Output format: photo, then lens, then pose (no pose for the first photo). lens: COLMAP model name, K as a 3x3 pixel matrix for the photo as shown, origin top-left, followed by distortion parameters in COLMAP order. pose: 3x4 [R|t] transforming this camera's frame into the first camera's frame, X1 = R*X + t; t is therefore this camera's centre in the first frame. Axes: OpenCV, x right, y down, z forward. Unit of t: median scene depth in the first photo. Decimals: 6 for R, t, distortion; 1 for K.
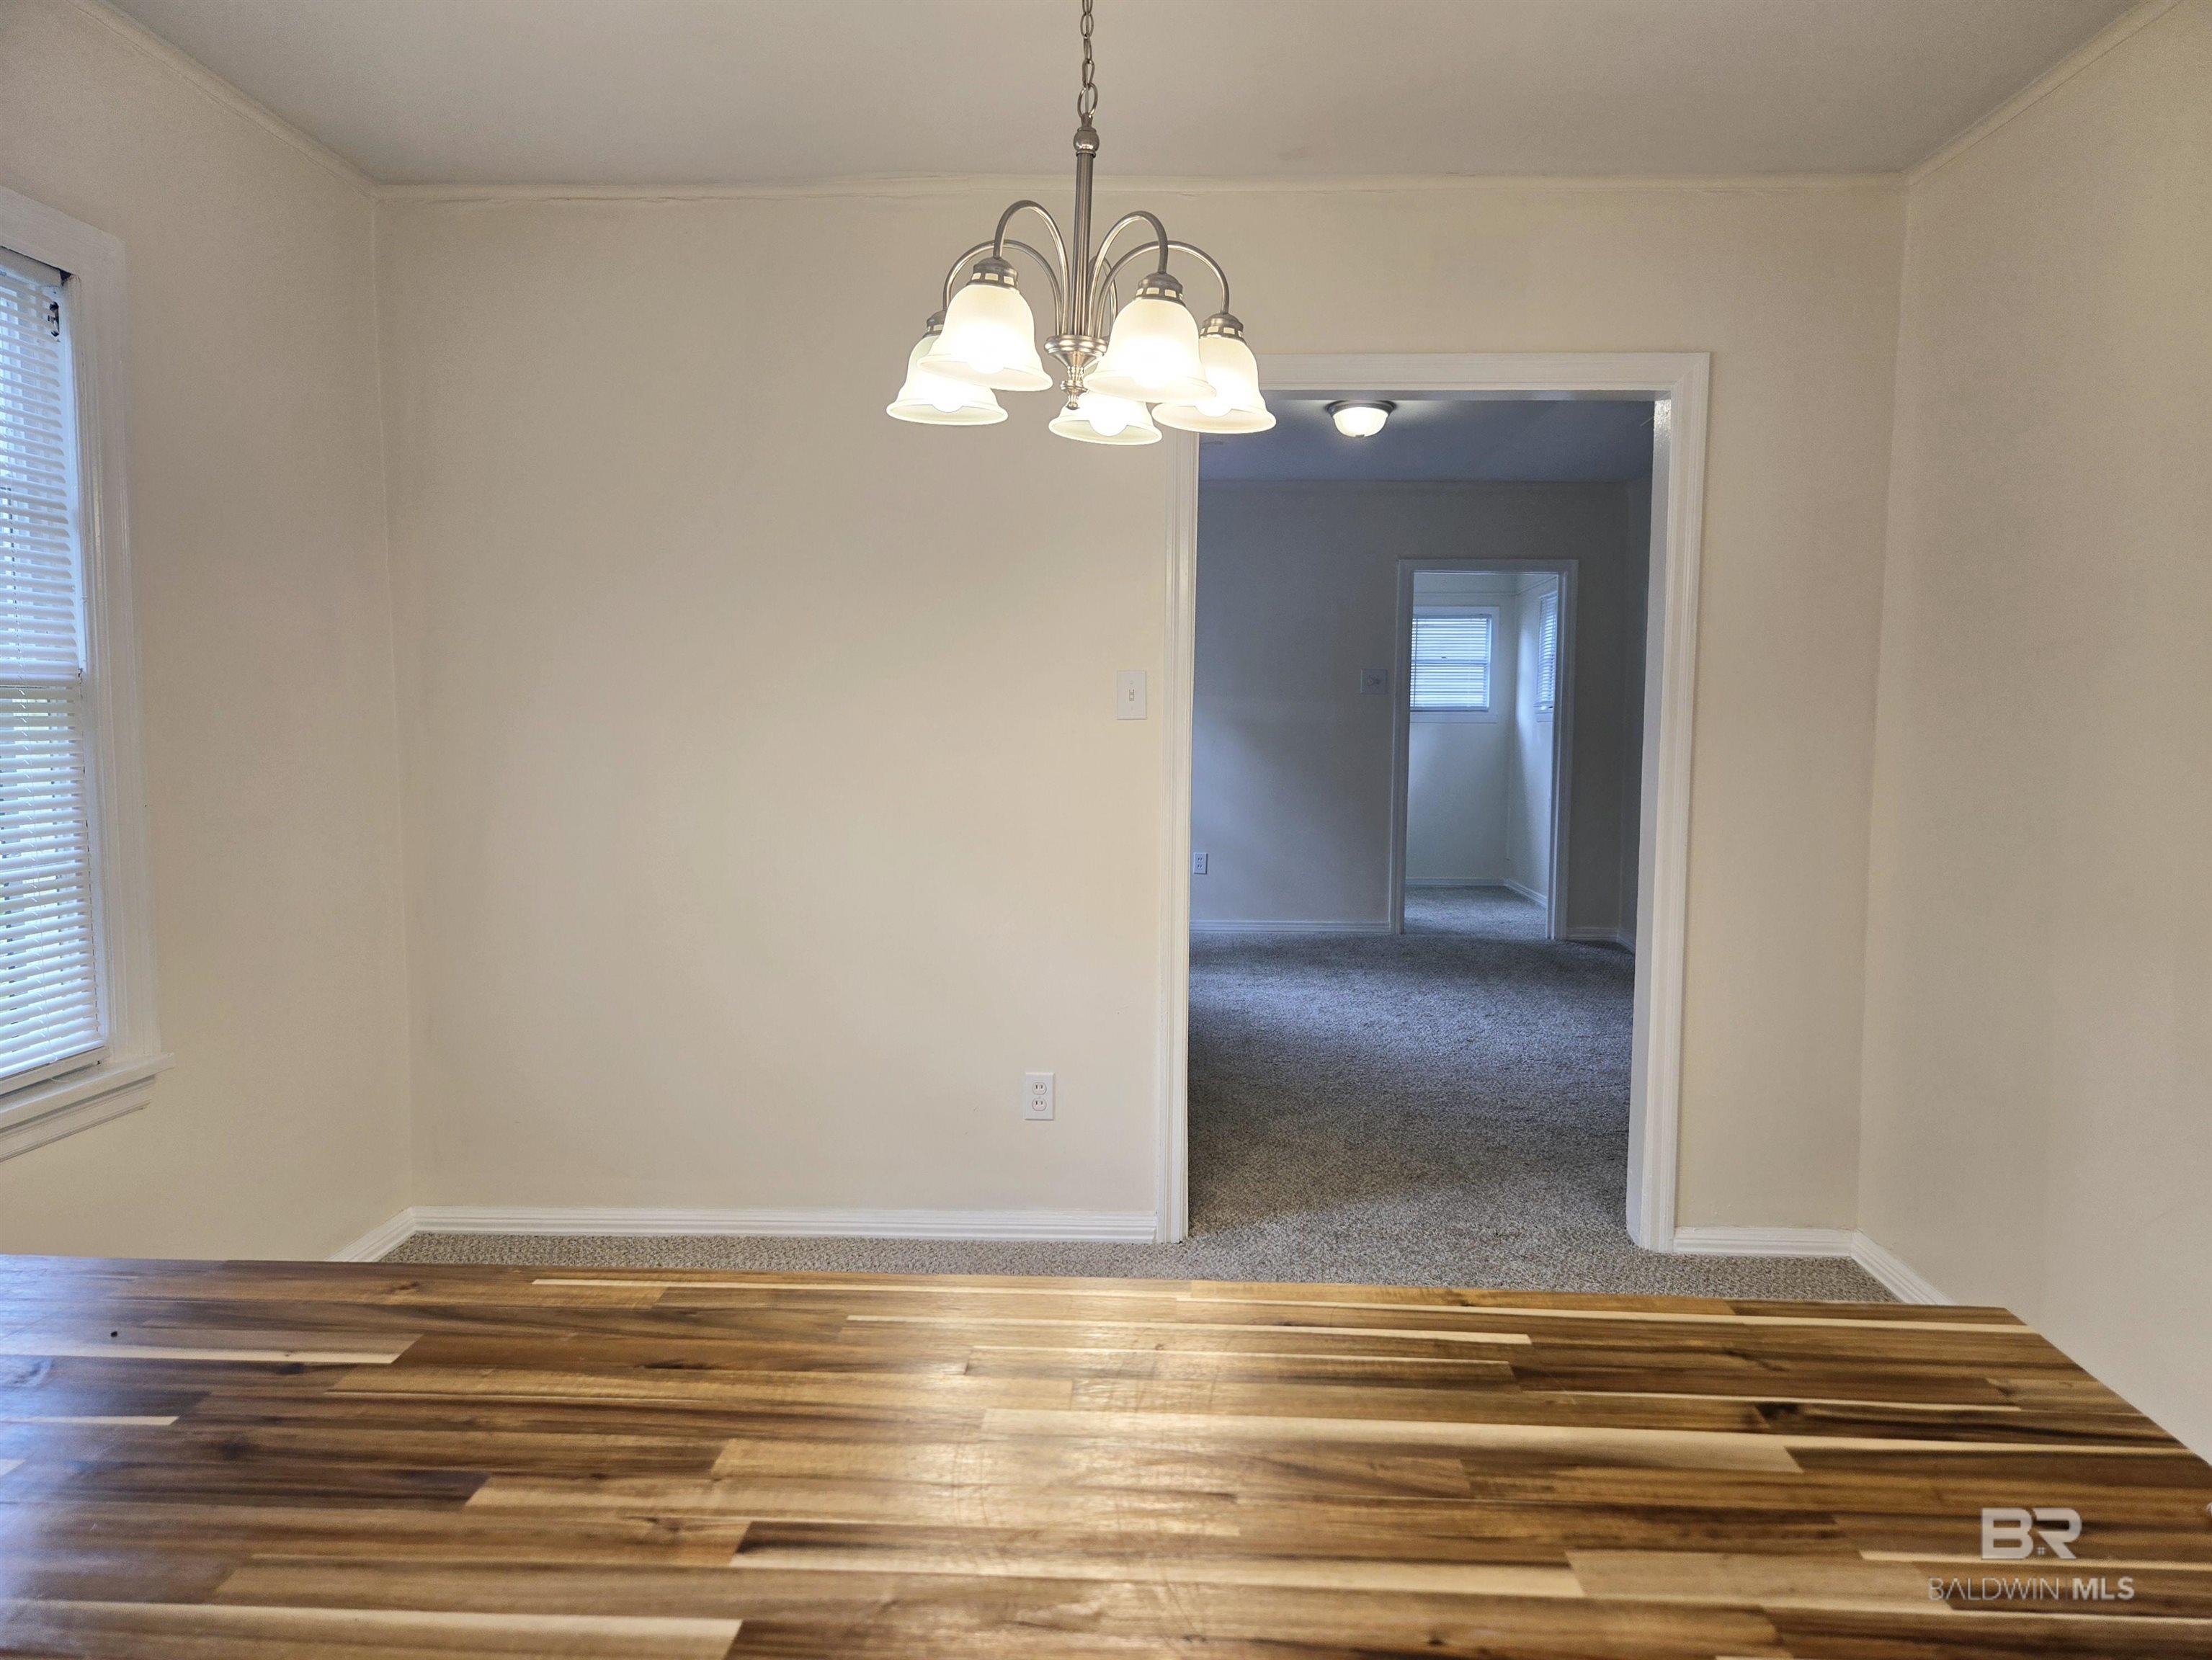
lens RADIAL K [[1494.9, 0, 1118.0], [0, 1494.9, 822.5], [0, 0, 1]] dist [0.061201, -0.040598]
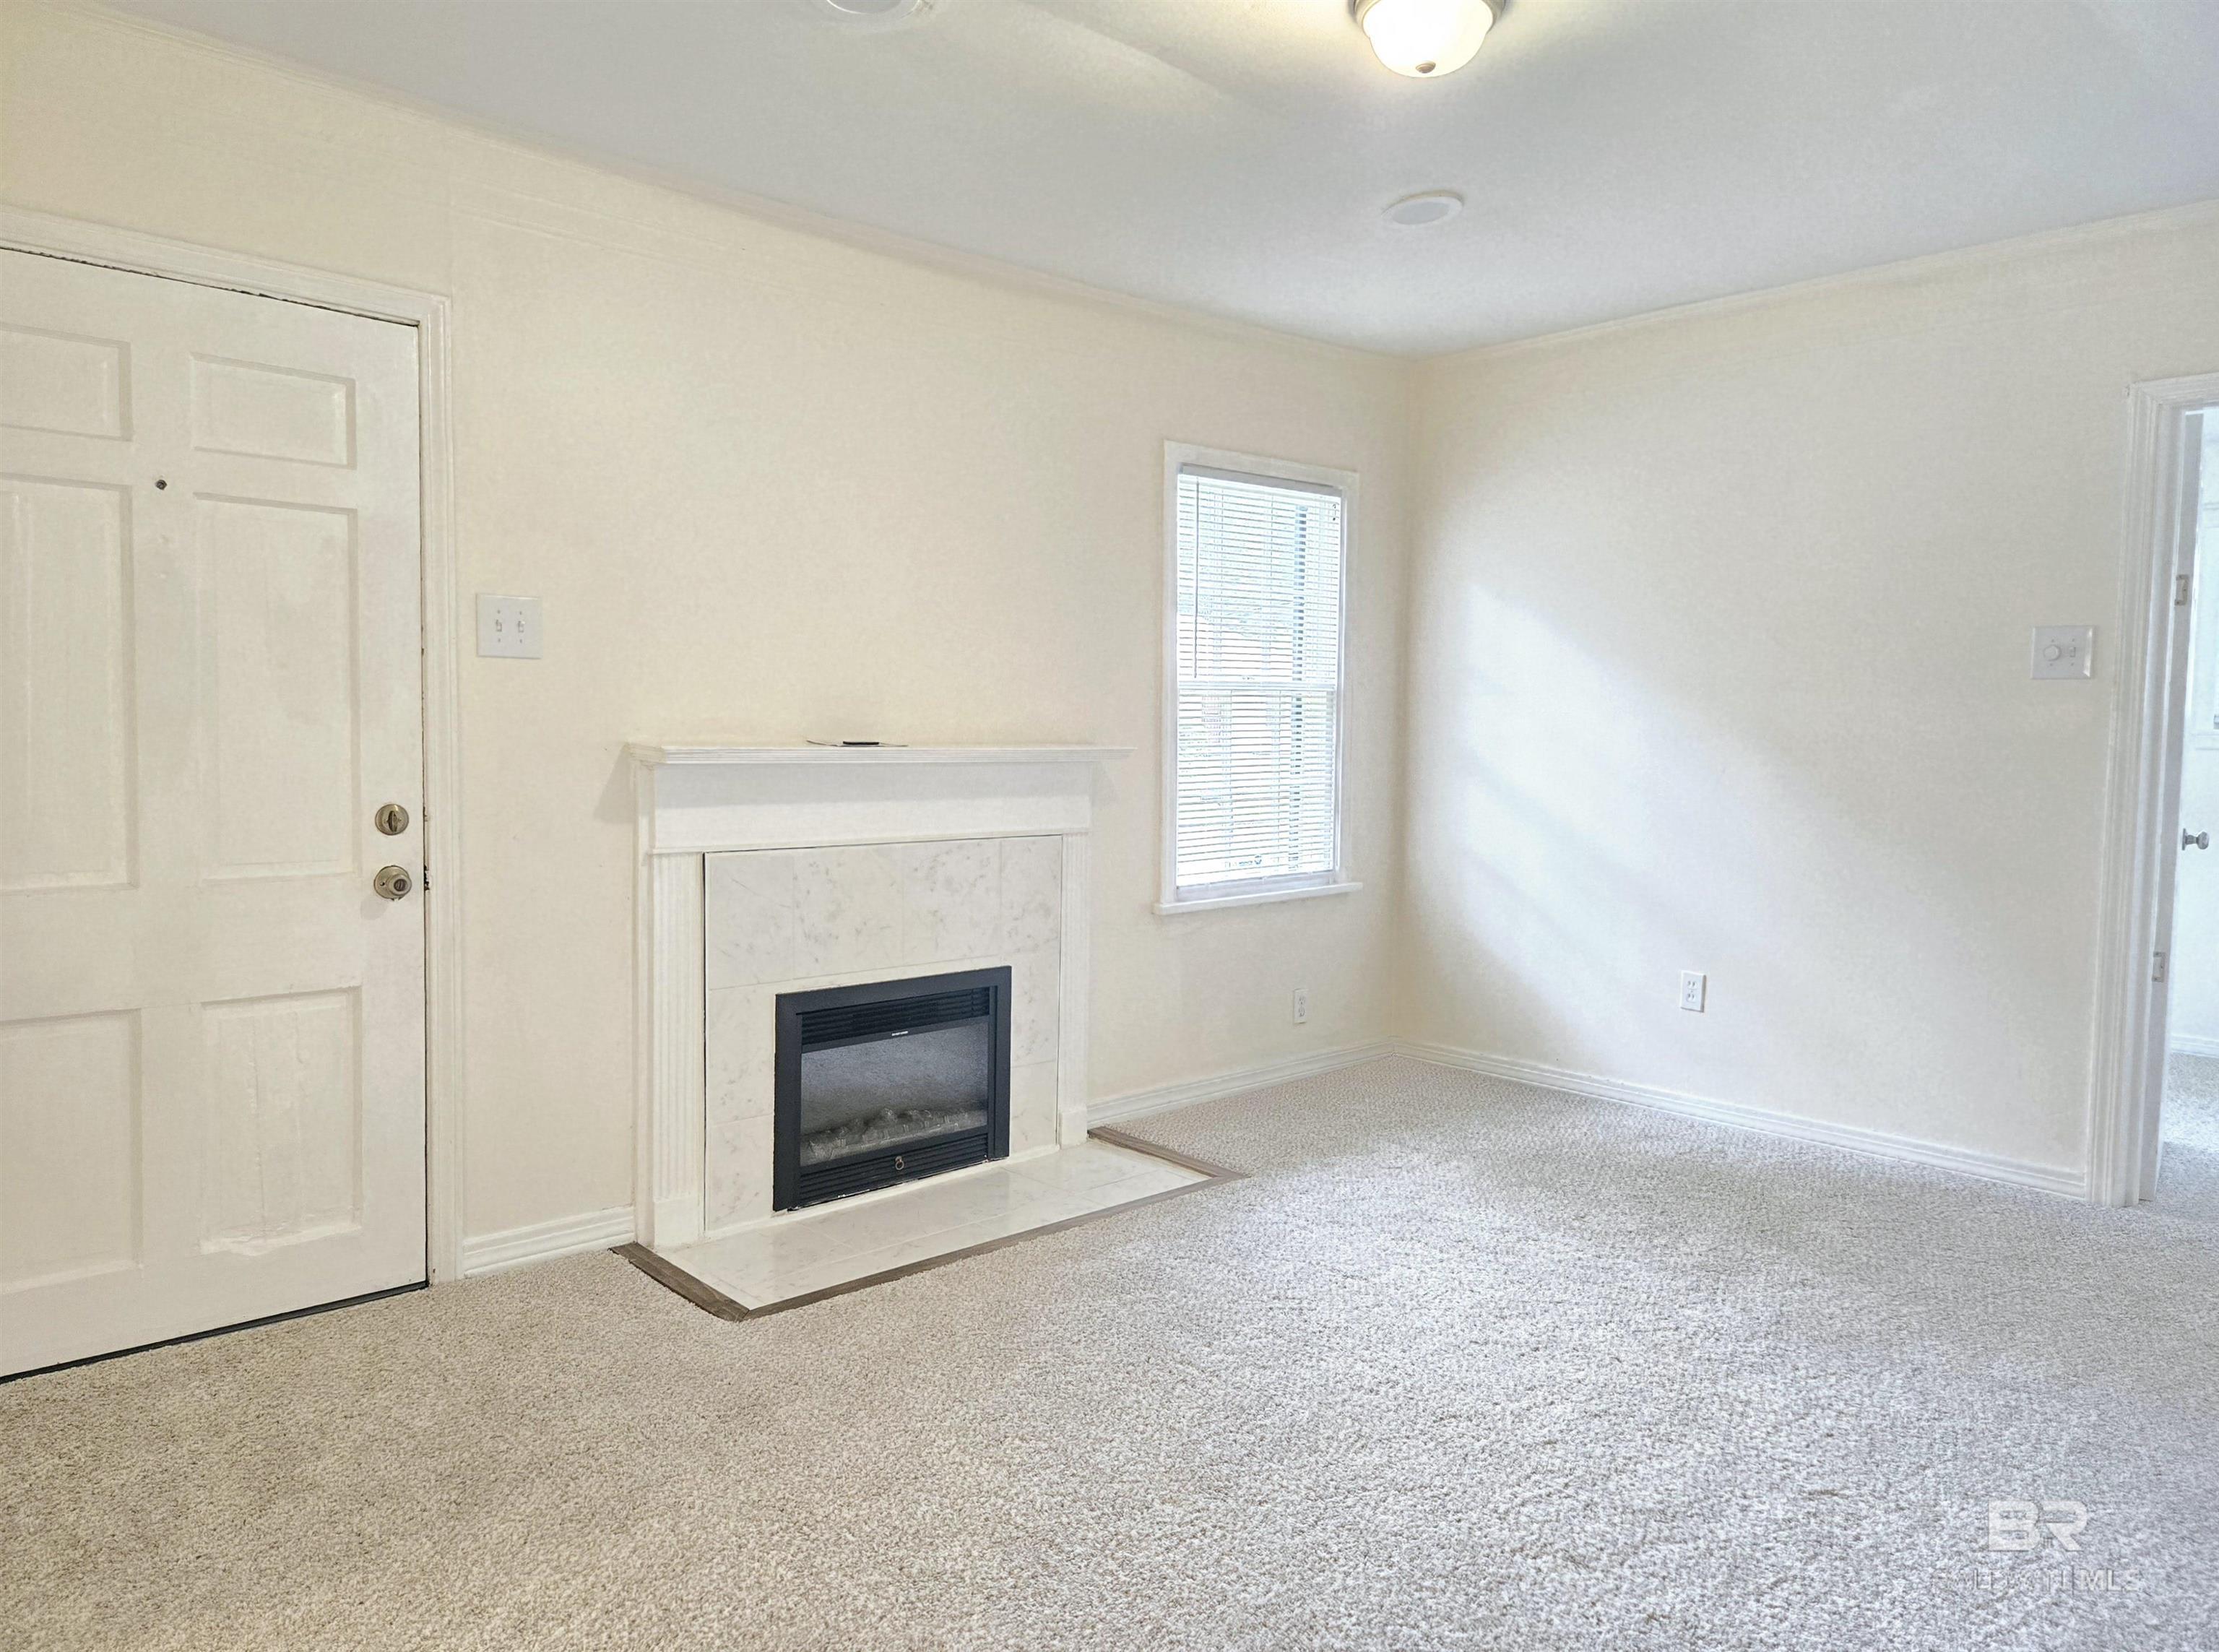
lens RADIAL K [[1499.7, 0, 1121.5], [0, 1499.7, 818.5], [0, 0, 1]] dist [0.061201, -0.040598]
pose [[0.710647, 0.047373, -0.701952, 0.942836], [-0.063113, 0.998000, 0.003457, -0.082689], [0.700713, 0.041846, 0.712215, 1.435643]]
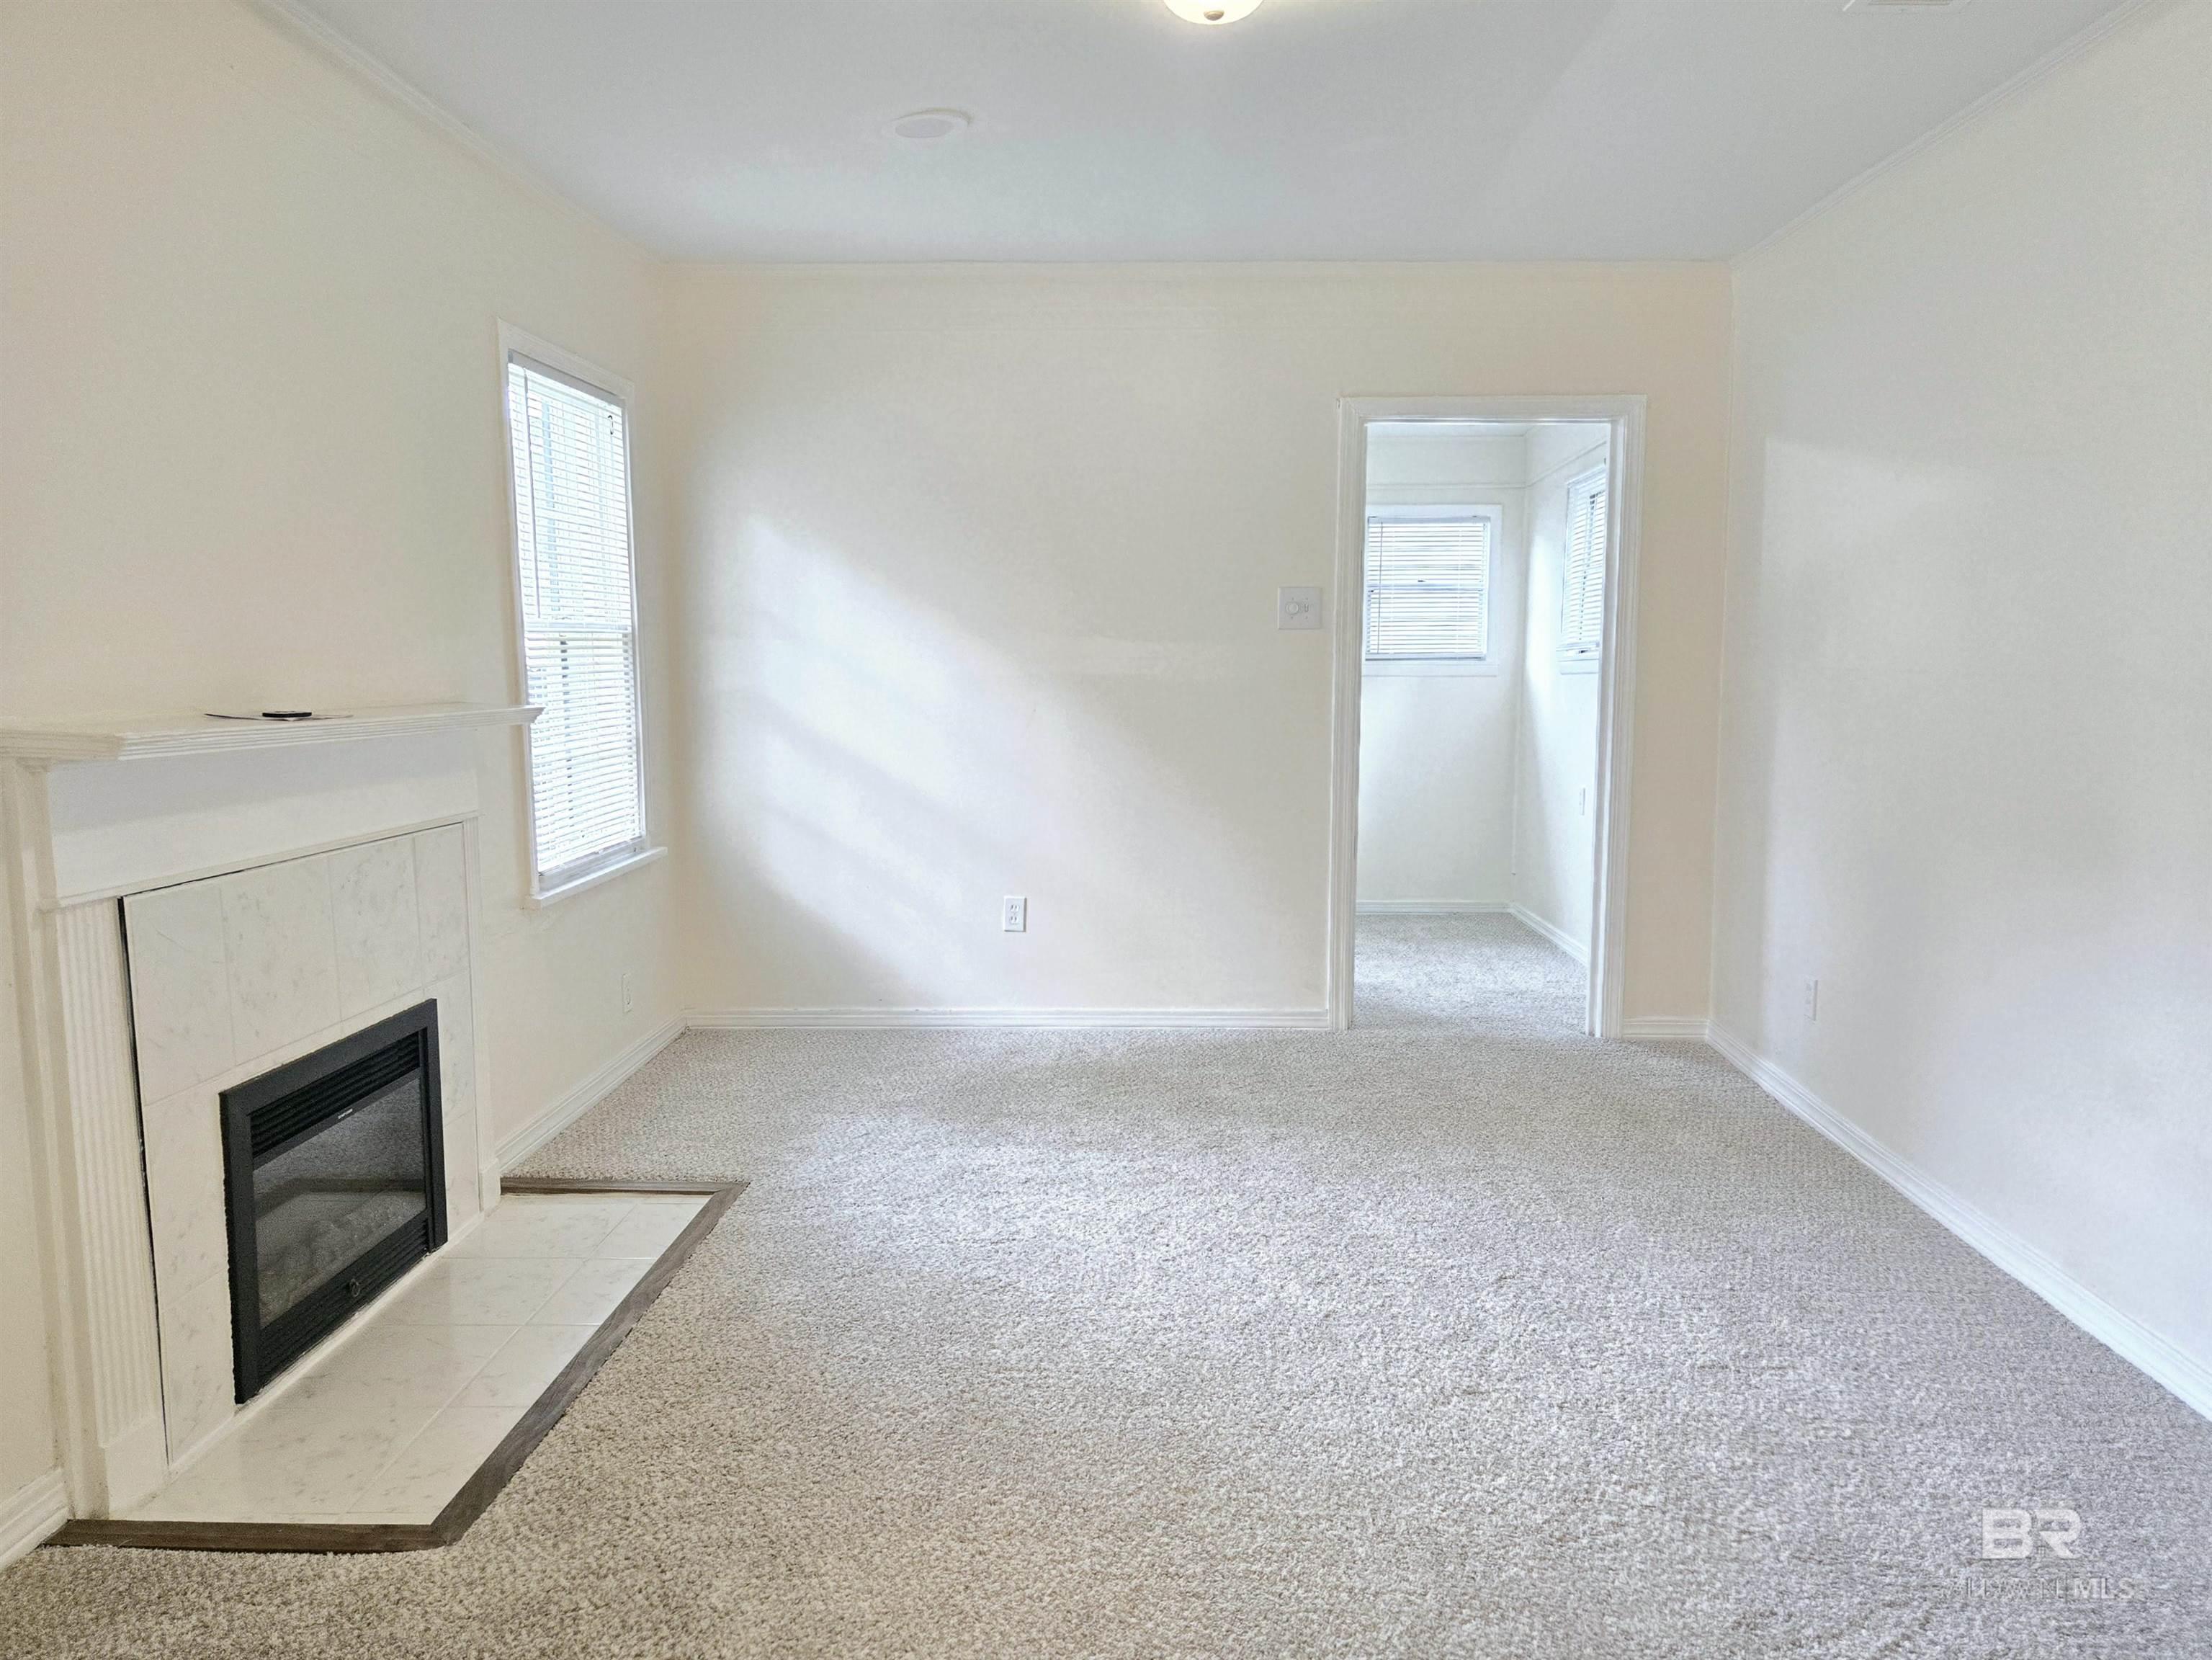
lens RADIAL K [[1518.0, 0, 1117.8], [0, 1518.0, 841.3], [0, 0, 1]] dist [0.074372, -0.061860]
pose [[0.999891, -0.010134, 0.010771, 0.287712], [0.009695, 0.999151, 0.040047, -0.085507], [-0.011167, -0.039938, 0.999140, 1.243340]]
